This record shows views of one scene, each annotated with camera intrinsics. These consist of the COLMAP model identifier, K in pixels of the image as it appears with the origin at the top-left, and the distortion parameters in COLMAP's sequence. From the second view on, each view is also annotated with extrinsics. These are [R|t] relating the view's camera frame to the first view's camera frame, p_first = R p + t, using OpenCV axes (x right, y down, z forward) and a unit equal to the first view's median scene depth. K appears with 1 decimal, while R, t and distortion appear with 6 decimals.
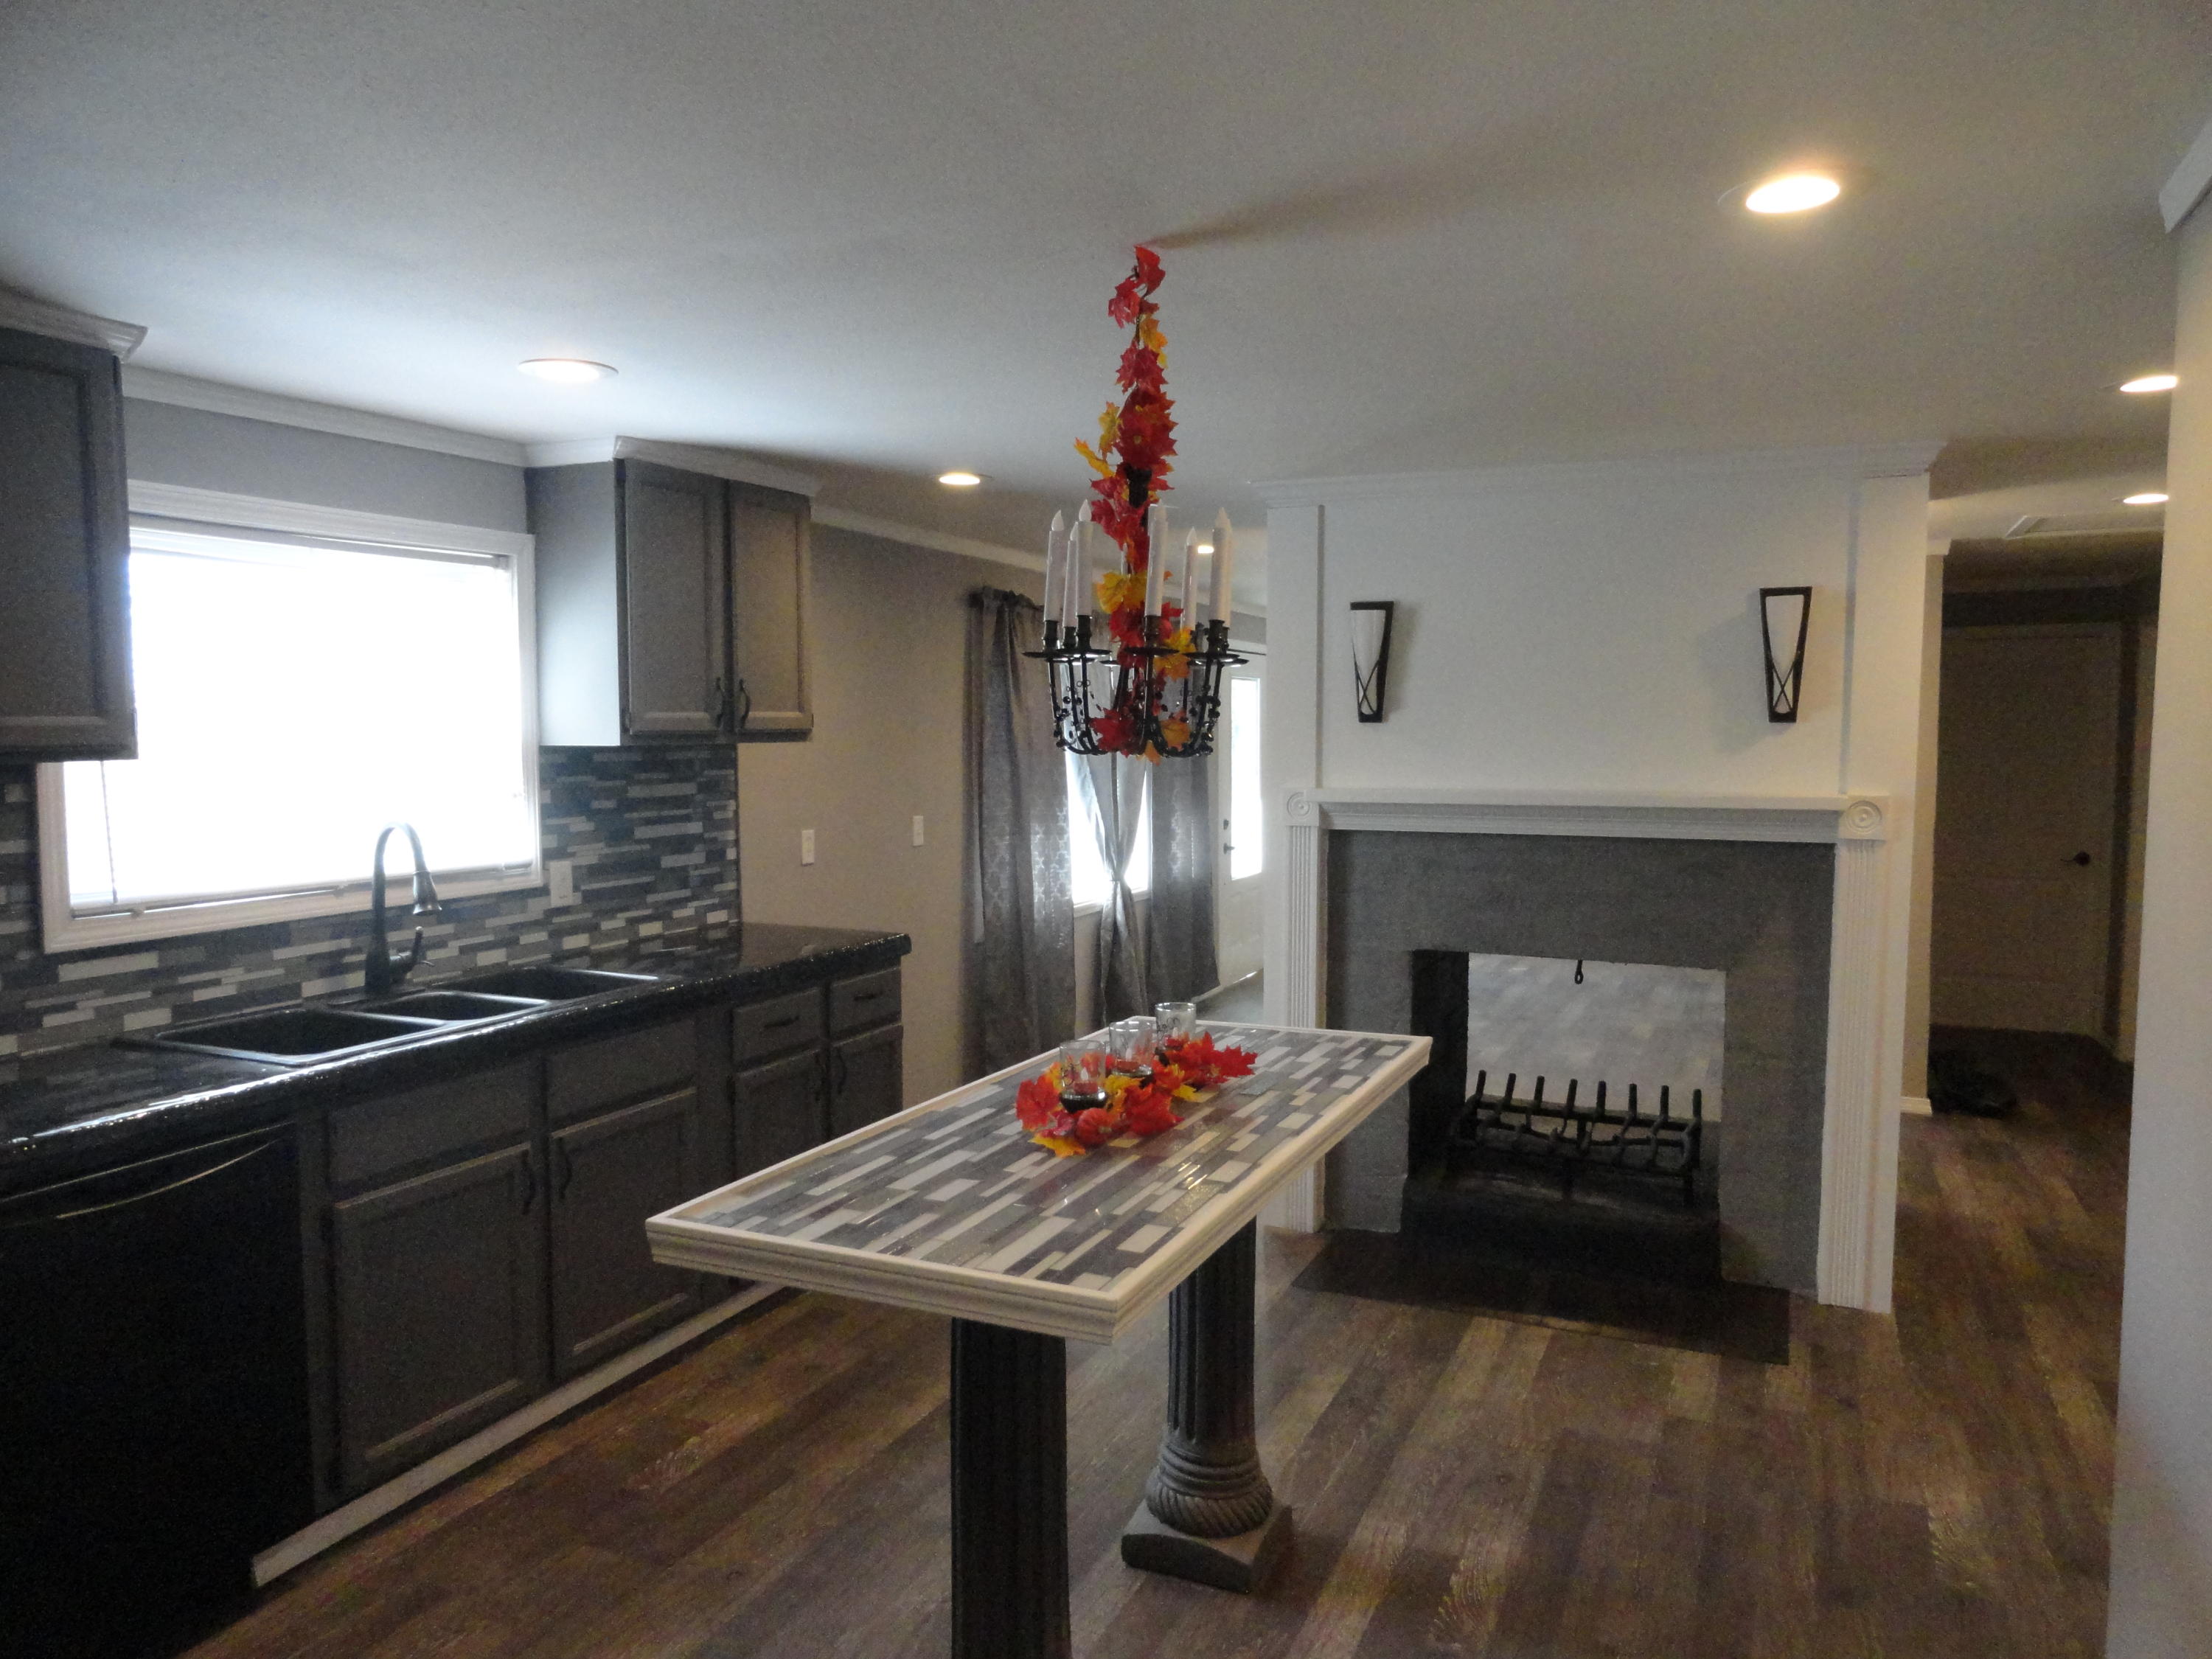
lens RADIAL K [[1519.5, 0, 1106.2], [0, 1519.5, 835.7], [0, 0, 1]] dist [-0.002912, 0.007036]
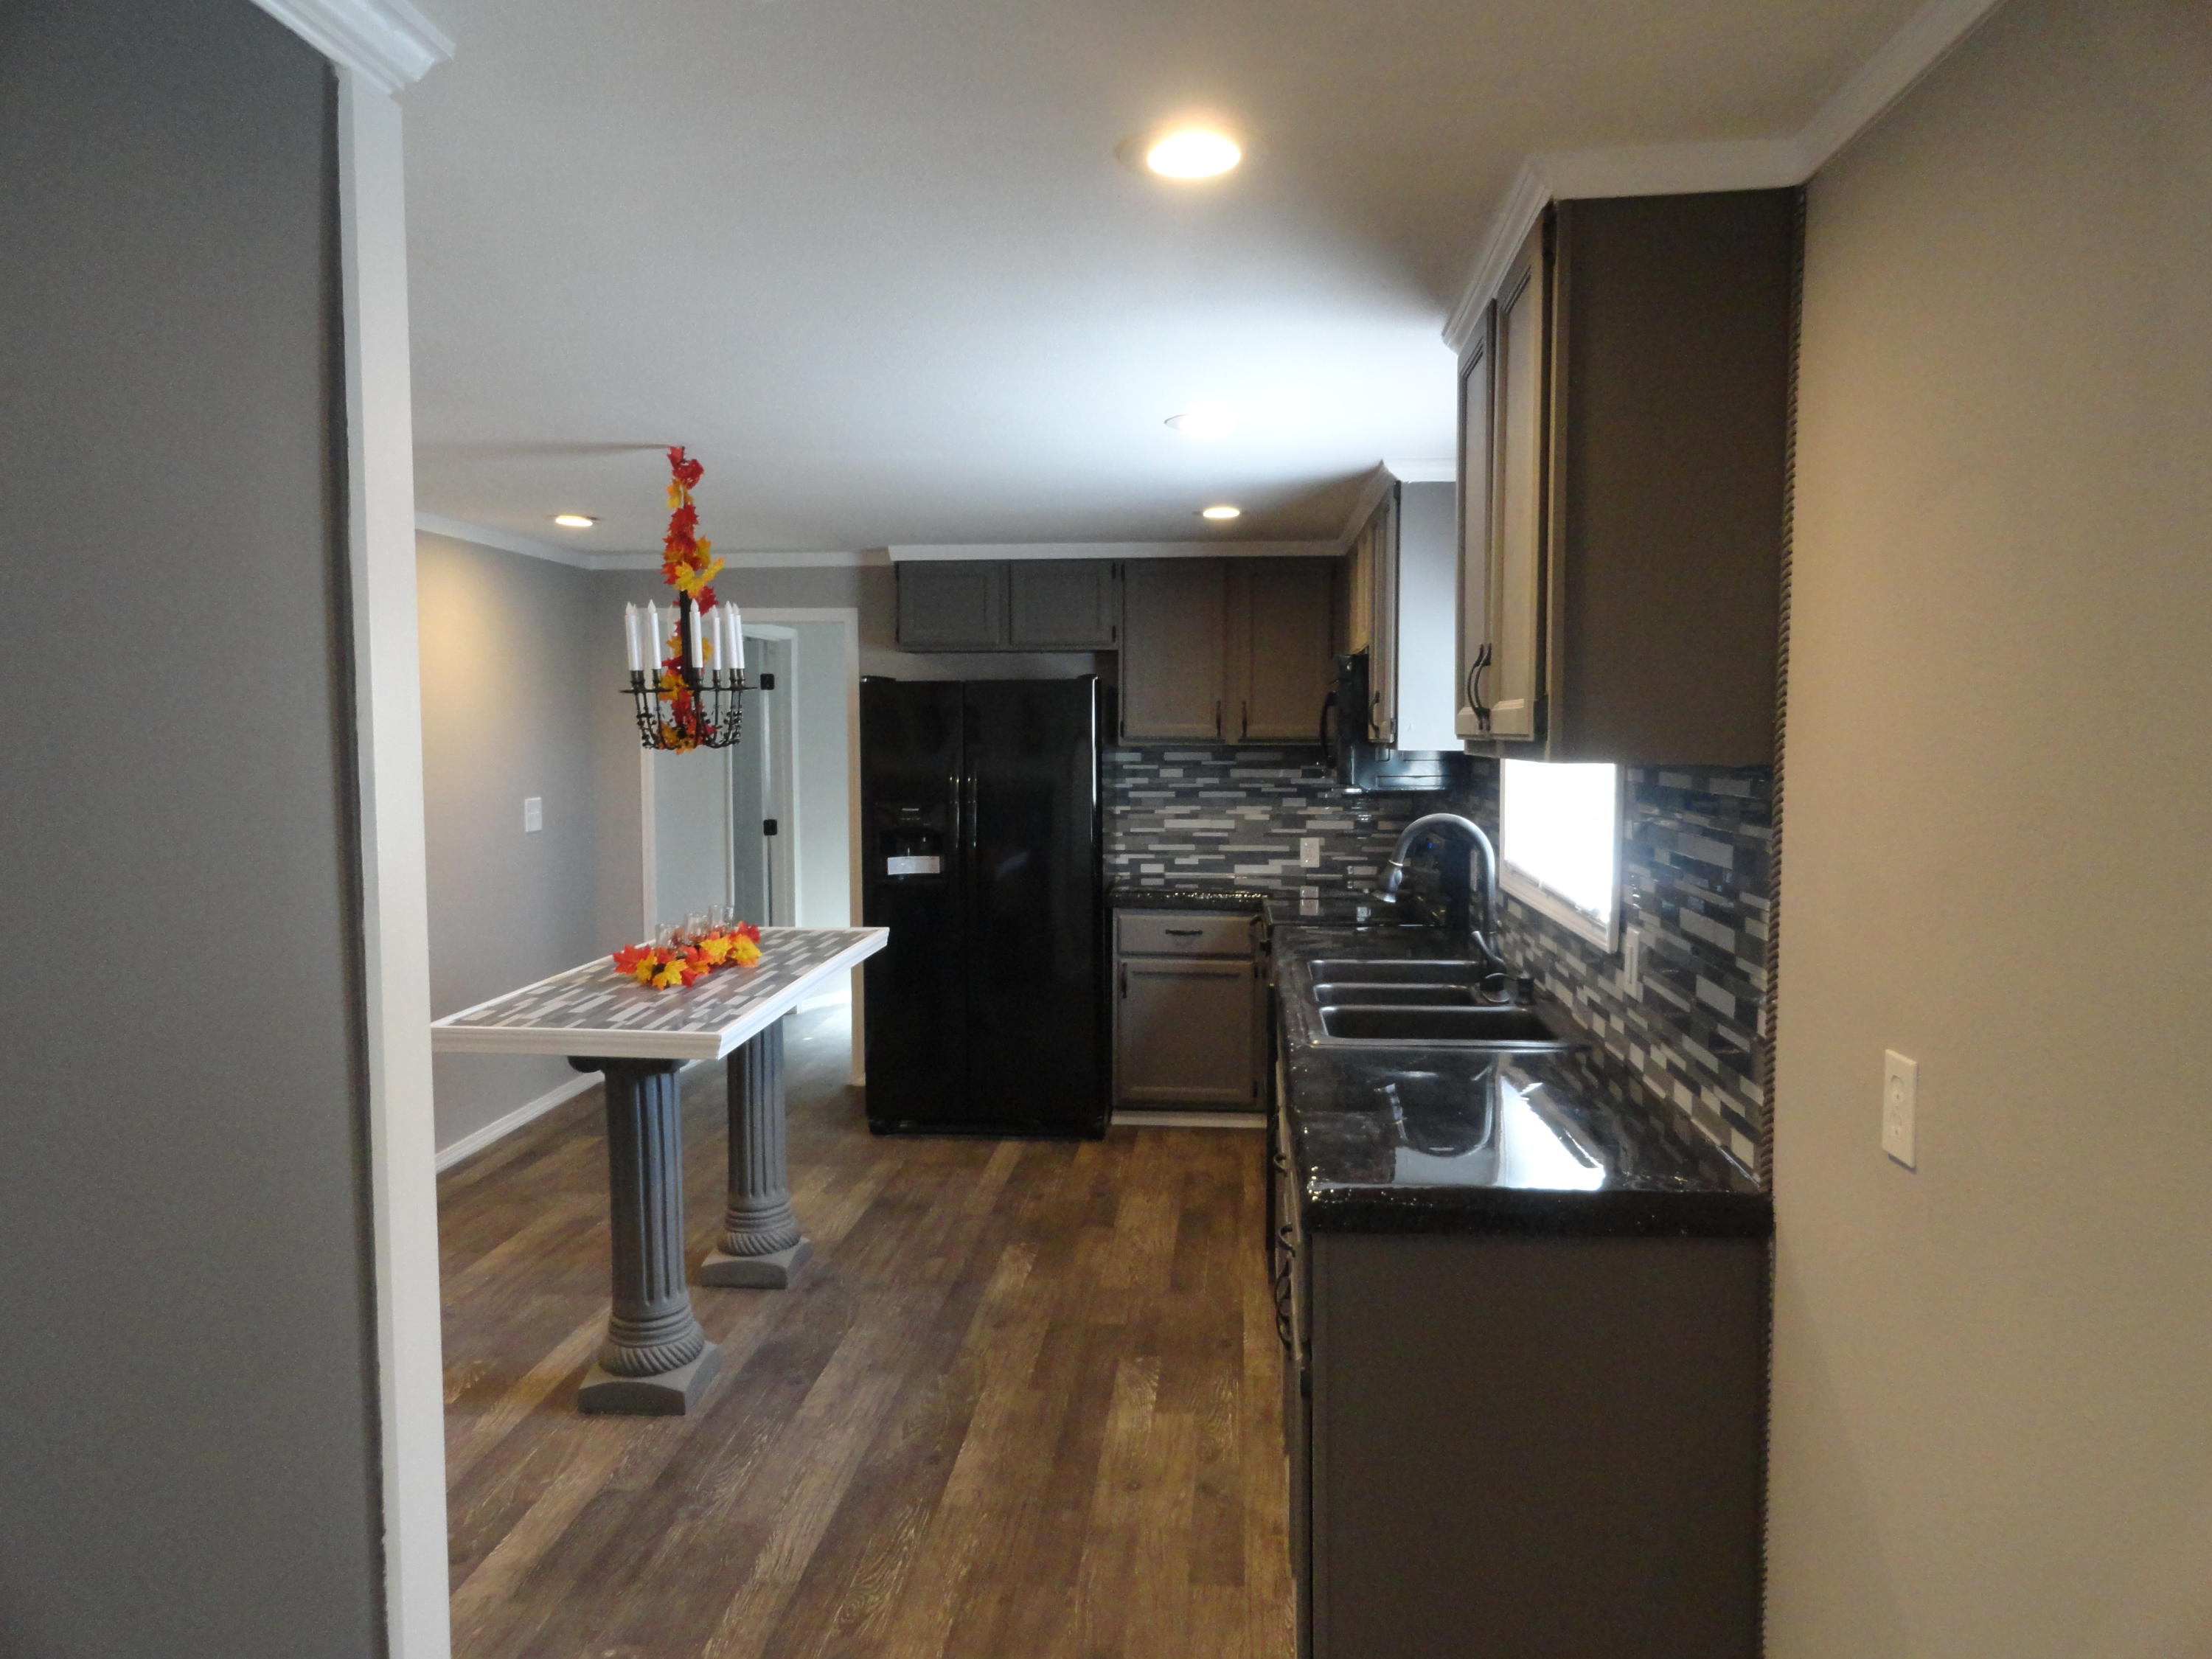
lens RADIAL K [[1519.5, 0, 1106.4], [0, 1519.5, 830.4], [0, 0, 1]] dist [-0.002912, 0.007036]
pose [[-0.943639, 0.025234, -0.330013, 0.086938], [-0.020983, 0.990523, 0.135737, -0.120991], [0.330311, 0.135012, -0.934166, 1.672642]]
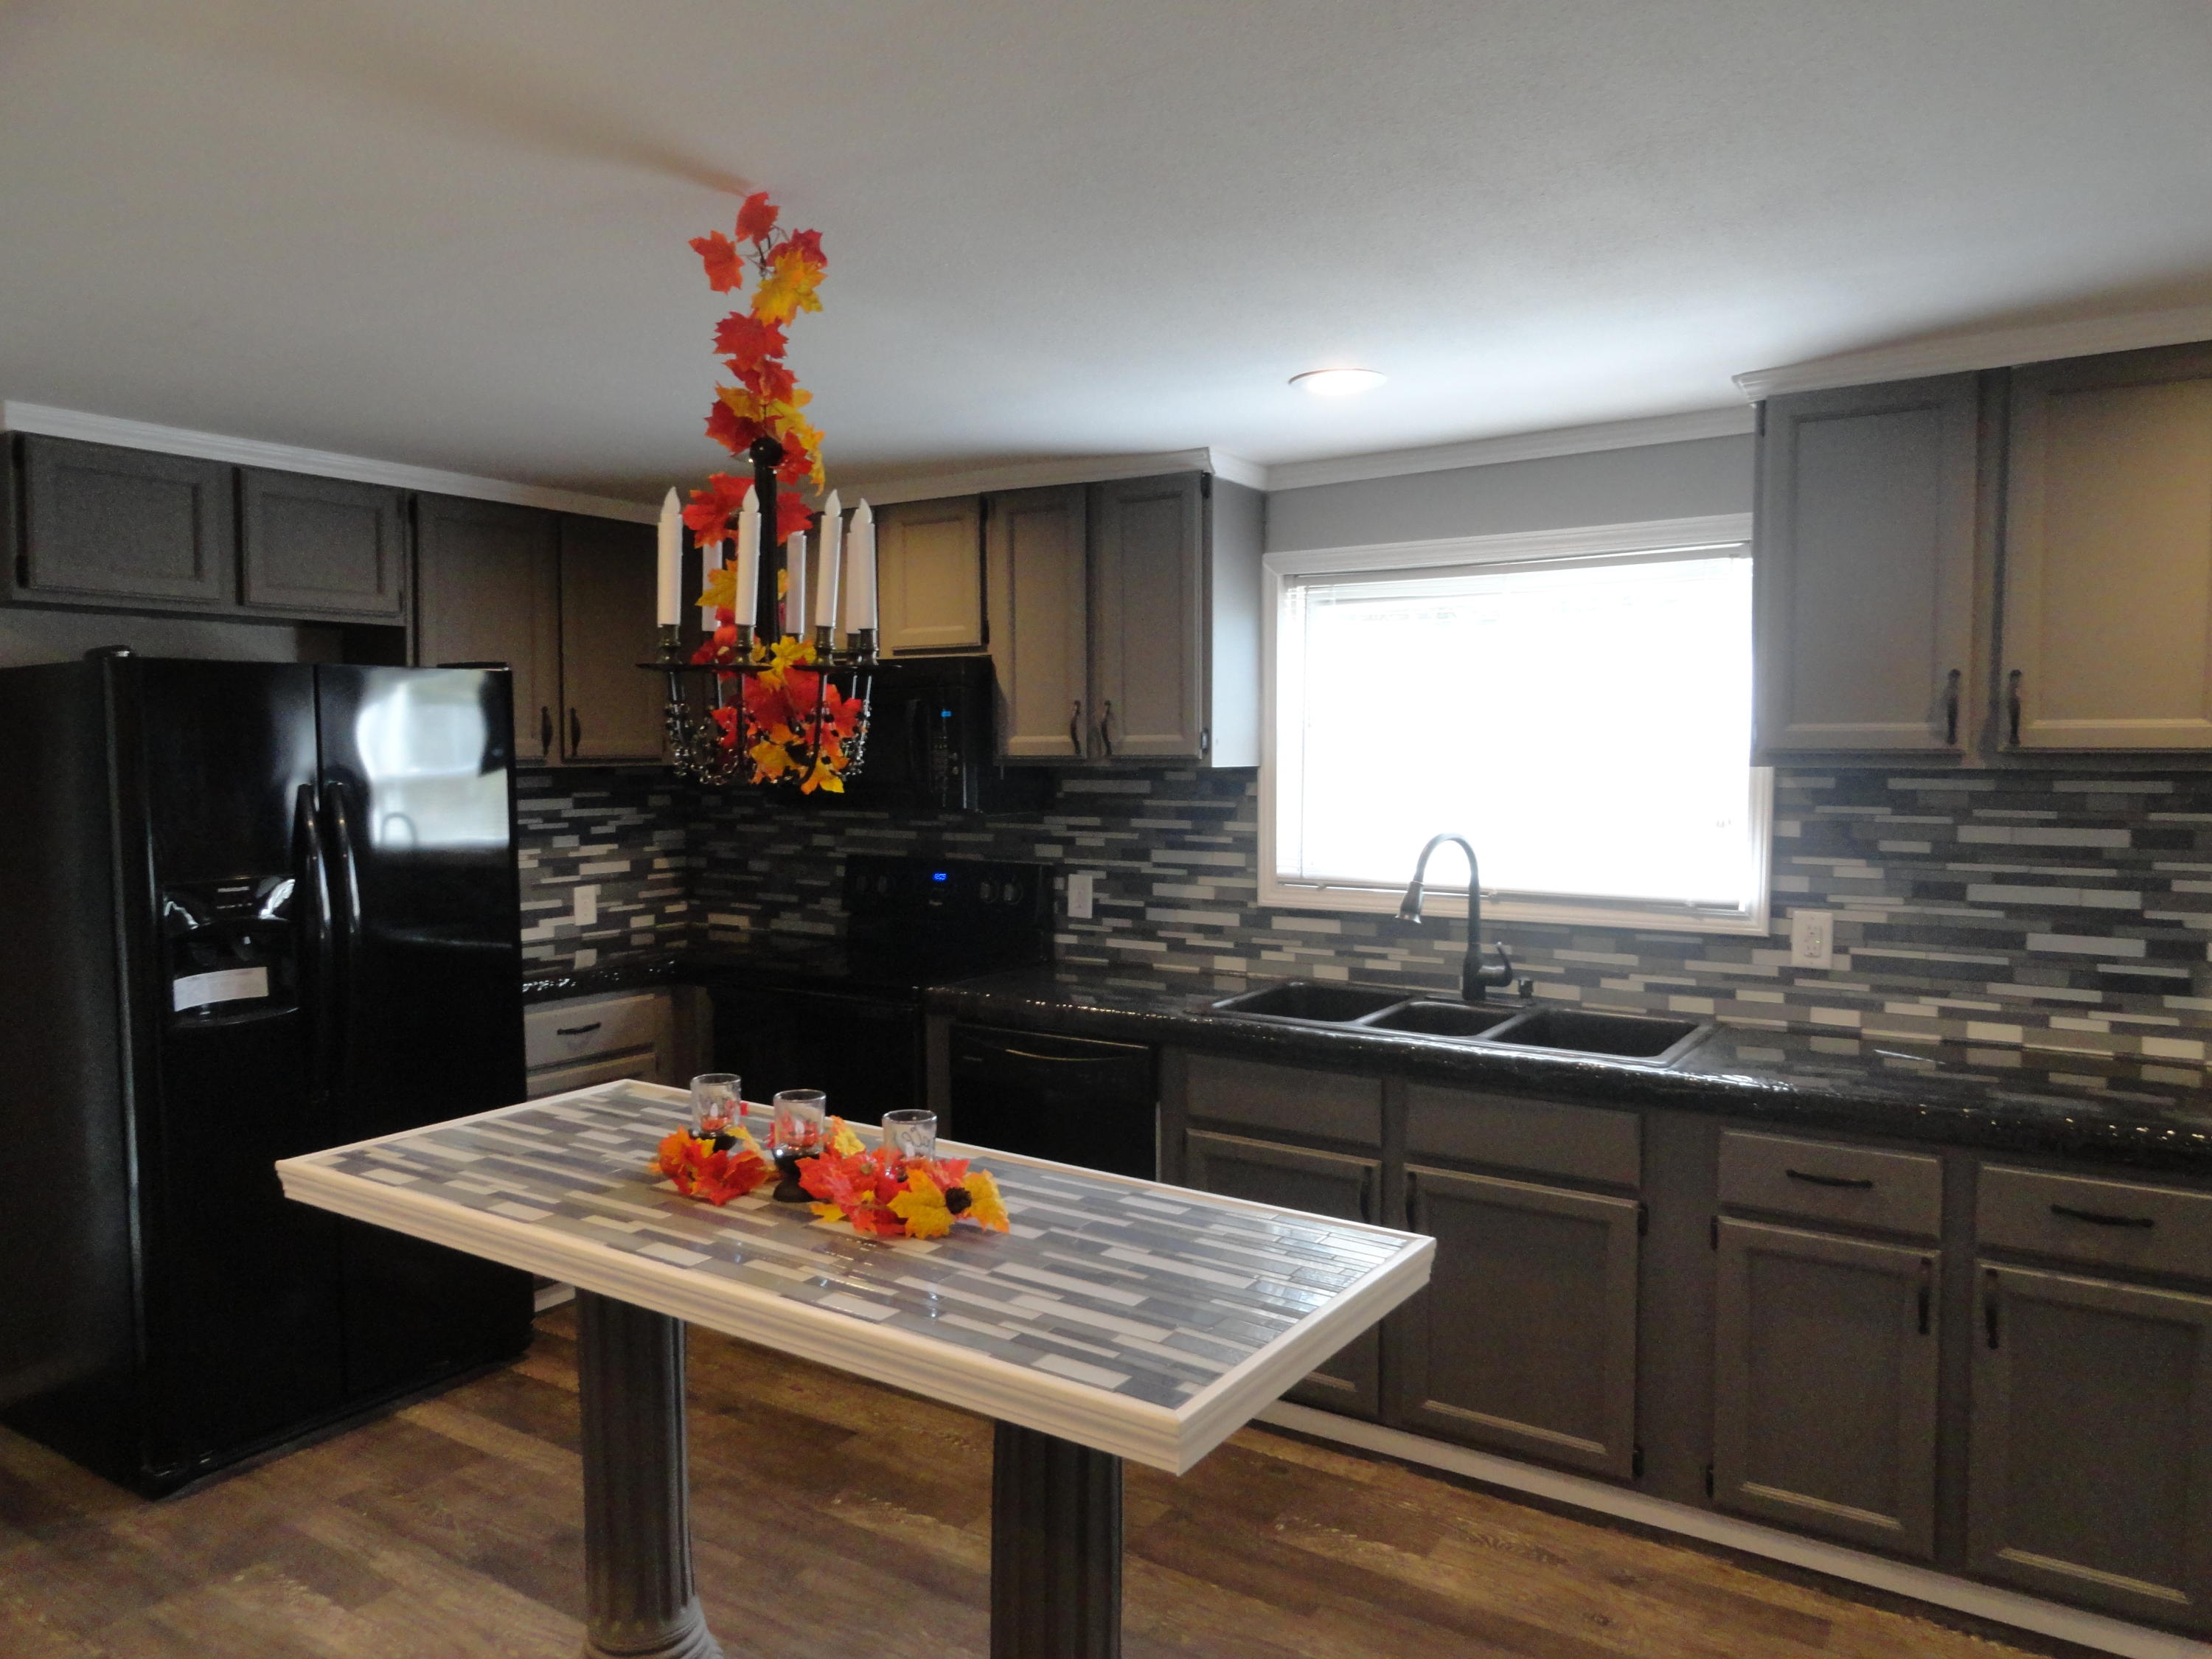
lens RADIAL K [[1519.5, 0, 1108.1], [0, 1519.5, 828.0], [0, 0, 1]] dist [-0.002912, 0.007036]
pose [[-0.154590, 0.060390, -0.986131, 0.522938], [-0.069218, 0.995015, 0.071785, -0.063288], [0.985551, 0.079356, -0.149639, 0.813784]]
